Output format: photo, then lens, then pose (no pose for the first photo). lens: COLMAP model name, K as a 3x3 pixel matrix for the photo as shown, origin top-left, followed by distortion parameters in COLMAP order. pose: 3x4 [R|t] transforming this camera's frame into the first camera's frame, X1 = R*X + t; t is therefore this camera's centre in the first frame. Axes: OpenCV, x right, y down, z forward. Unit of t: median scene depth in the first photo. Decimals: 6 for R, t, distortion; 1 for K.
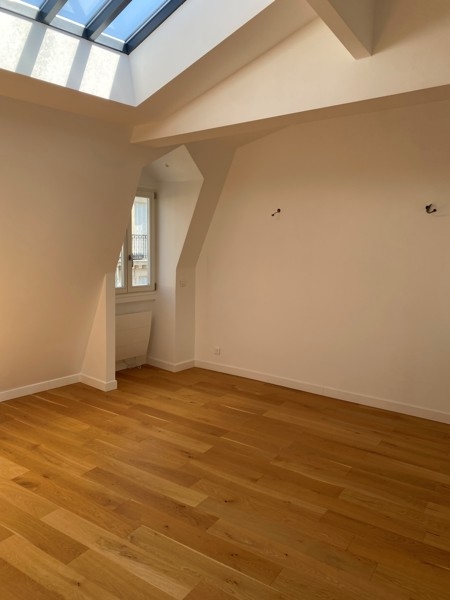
lens RADIAL K [[457.7, 0, 225.4], [0, 457.7, 297.7], [0, 0, 1]] dist [0.012362, 0.001986]
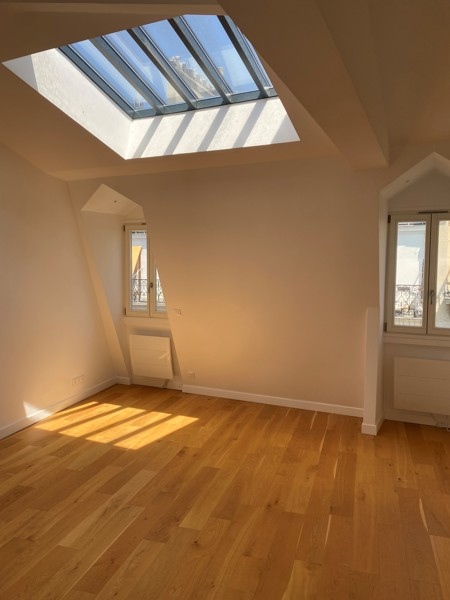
lens RADIAL K [[457.7, 0, 225.4], [0, 457.7, 297.7], [0, 0, 1]] dist [0.012362, 0.001986]
pose [[0.287566, 0.053991, -0.956238, 0.737509], [-0.124401, 0.992058, 0.018603, -0.071084], [0.949647, 0.113607, 0.291999, 0.585036]]
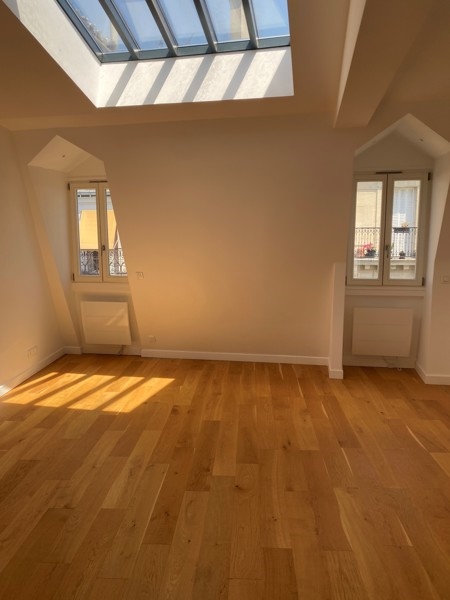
lens RADIAL K [[453.8, 0, 221.4], [0, 453.8, 299.6], [0, 0, 1]] dist [0.056045, -0.086199]
pose [[0.503009, 0.102302, -0.858205, 0.641176], [-0.096715, 0.993396, 0.061731, -0.011155], [0.858853, 0.051950, 0.509581, 0.363635]]
